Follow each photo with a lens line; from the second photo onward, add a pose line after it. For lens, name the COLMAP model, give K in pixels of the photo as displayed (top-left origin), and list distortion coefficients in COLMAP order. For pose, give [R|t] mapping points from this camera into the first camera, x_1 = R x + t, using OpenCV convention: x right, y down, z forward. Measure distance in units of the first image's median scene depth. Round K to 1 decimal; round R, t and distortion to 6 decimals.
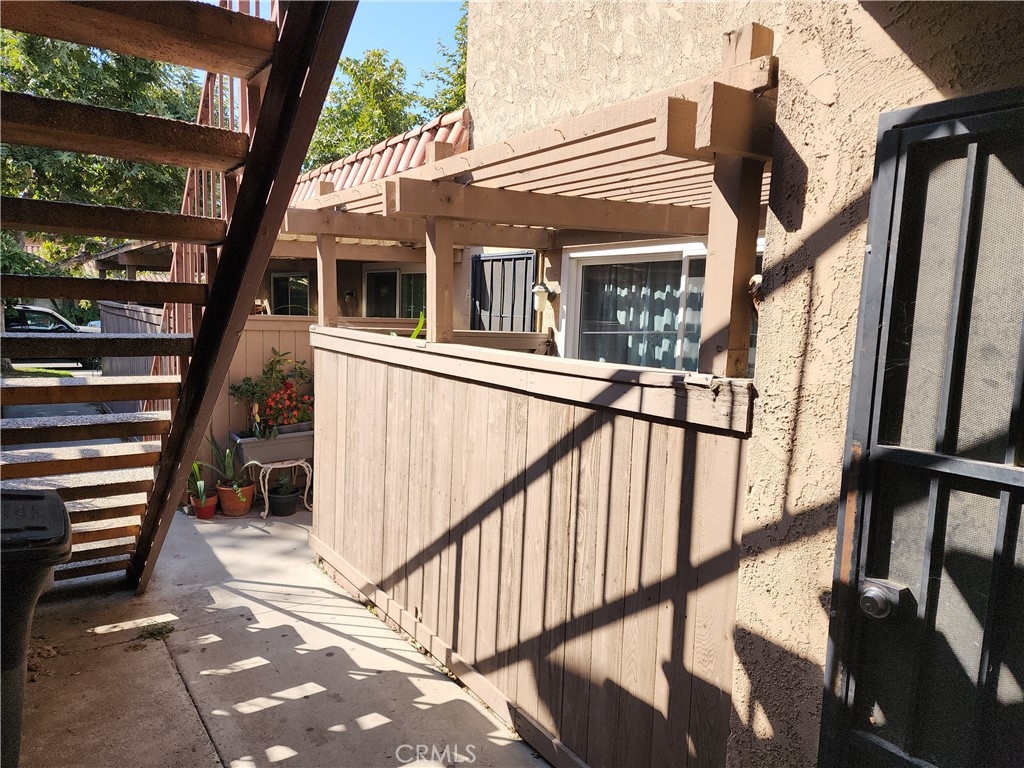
lens RADIAL K [[696.4, 0, 513.5], [0, 696.4, 385.5], [0, 0, 1]] dist [0.060649, -0.003530]
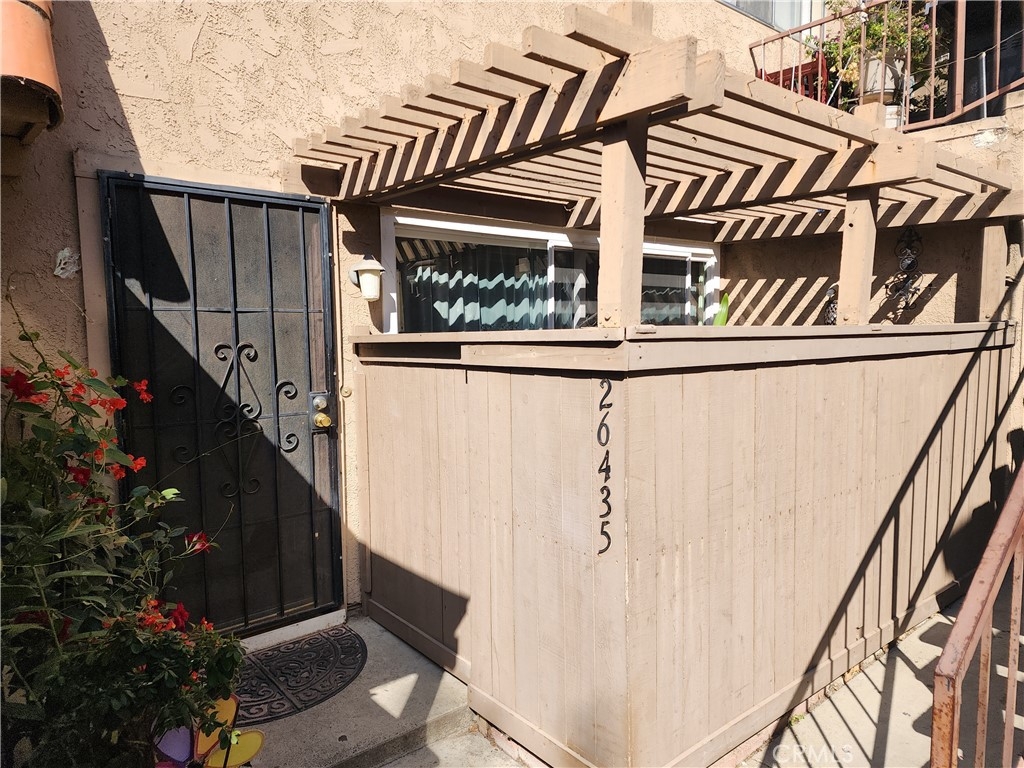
lens RADIAL K [[696.4, 0, 515.4], [0, 696.4, 386.5], [0, 0, 1]] dist [0.060649, -0.003530]
pose [[-0.095190, -0.117345, 0.988519, -0.744641], [0.115379, 0.985034, 0.128042, -0.119145], [-0.988750, 0.126243, -0.080227, 1.141092]]
